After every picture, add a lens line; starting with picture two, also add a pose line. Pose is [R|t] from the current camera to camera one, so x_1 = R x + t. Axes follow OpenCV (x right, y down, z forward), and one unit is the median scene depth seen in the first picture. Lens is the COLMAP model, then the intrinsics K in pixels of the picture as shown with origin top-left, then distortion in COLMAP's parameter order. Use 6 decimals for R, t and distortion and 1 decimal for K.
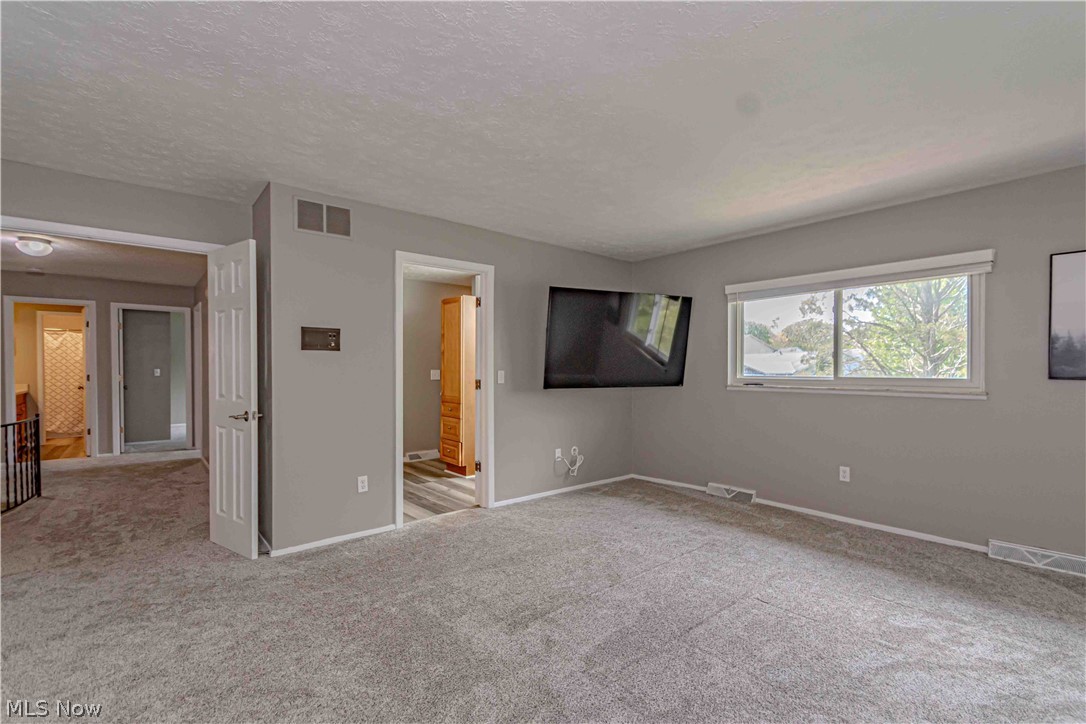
lens RADIAL K [[490.0, 0, 540.6], [0, 490.0, 369.5], [0, 0, 1]] dist [0.005921, -0.004915]
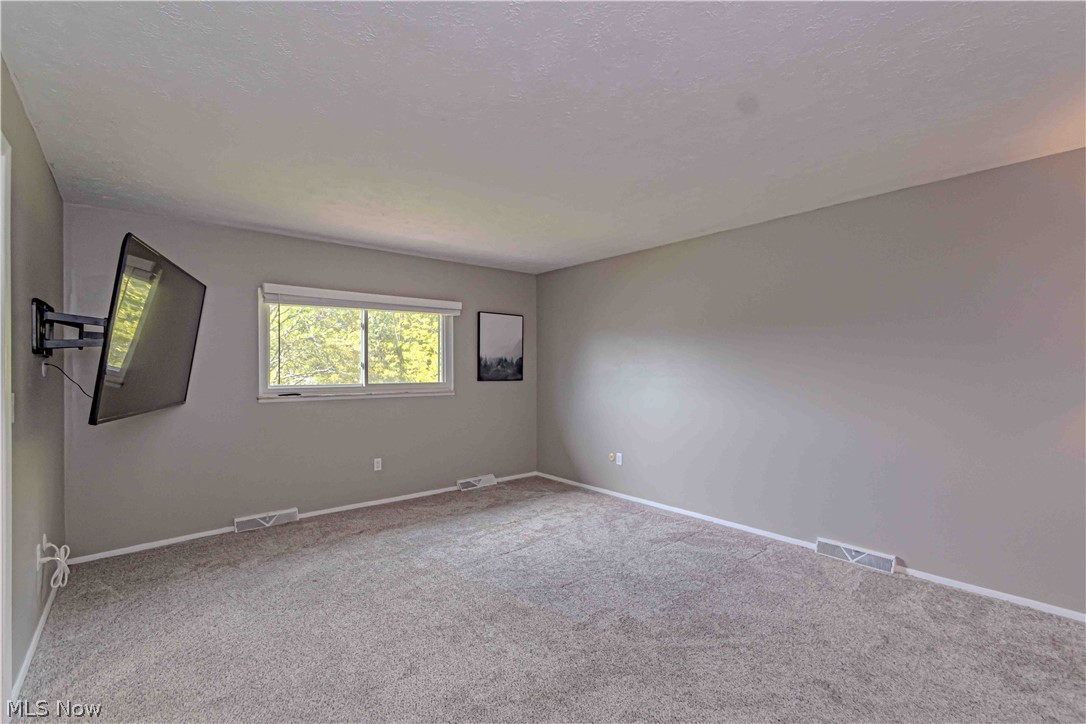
lens RADIAL K [[490.0, 0, 544.2], [0, 490.0, 366.7], [0, 0, 1]] dist [0.005921, -0.004915]
pose [[-0.015128, 0.003043, 0.999881, -0.678749], [0.007053, 0.999971, -0.002937, -0.023043], [-0.999861, 0.007008, -0.015149, 0.702592]]
